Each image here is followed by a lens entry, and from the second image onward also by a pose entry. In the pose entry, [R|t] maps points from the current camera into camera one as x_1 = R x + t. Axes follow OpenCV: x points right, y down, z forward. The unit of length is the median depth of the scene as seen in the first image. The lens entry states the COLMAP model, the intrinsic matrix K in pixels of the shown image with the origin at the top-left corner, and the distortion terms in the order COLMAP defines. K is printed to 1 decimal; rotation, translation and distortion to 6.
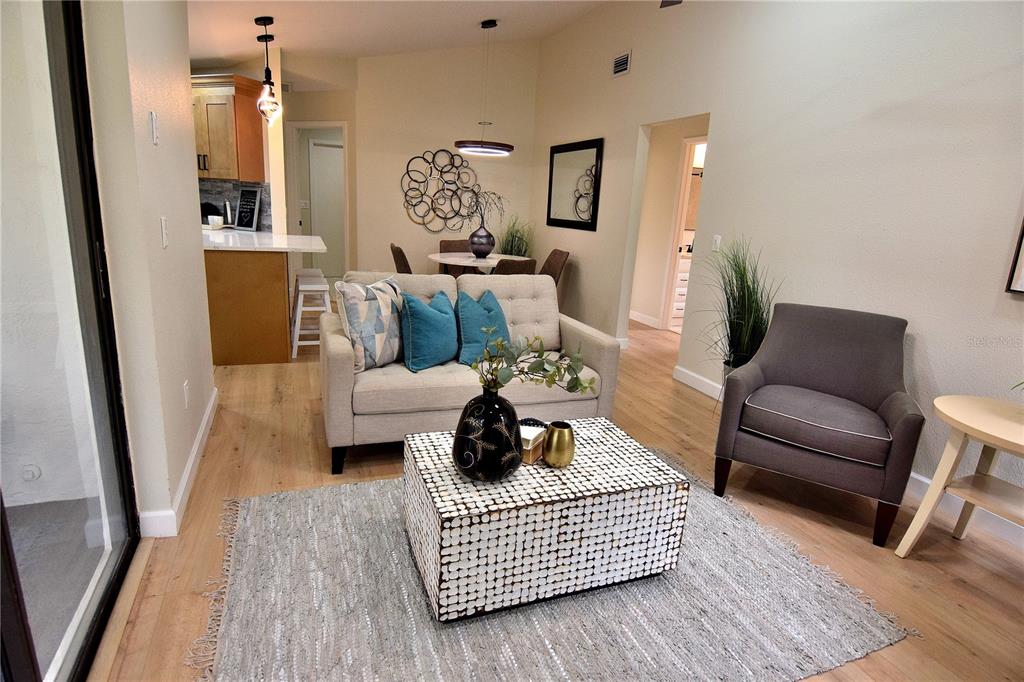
lens RADIAL K [[563.8, 0, 510.8], [0, 563.8, 342.8], [0, 0, 1]] dist [-0.013832, -0.007213]
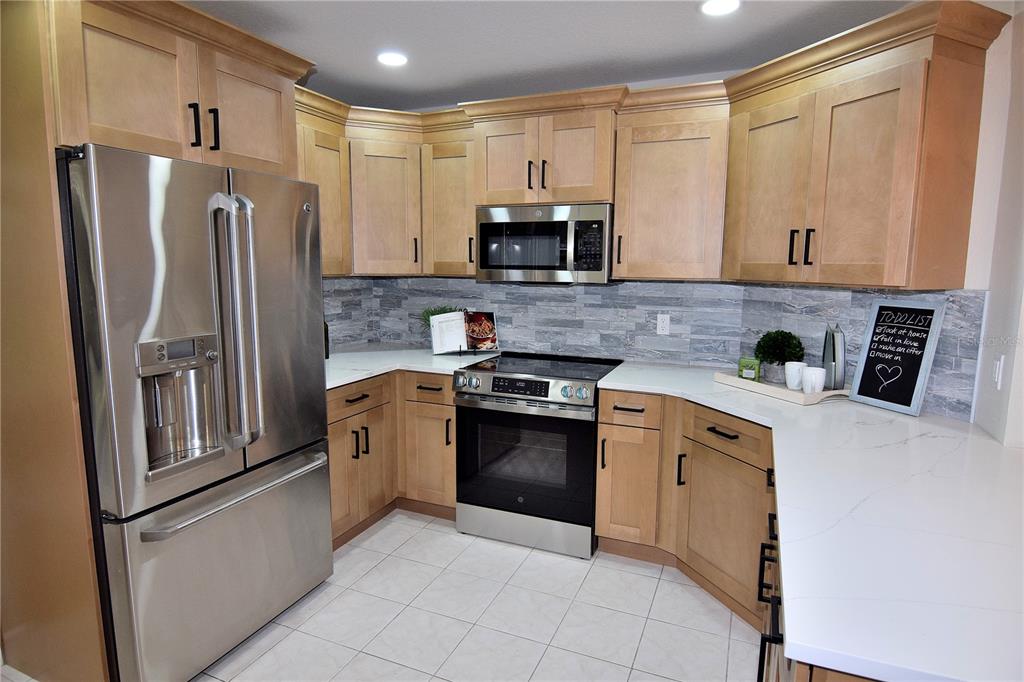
lens RADIAL K [[563.8, 0, 511.3], [0, 563.8, 339.9], [0, 0, 1]] dist [-0.013832, -0.007213]
pose [[0.716331, 0.042893, -0.696441, -0.388092], [-0.143537, 0.985820, -0.086921, -0.174970], [0.682838, 0.162229, 0.712330, 0.529446]]
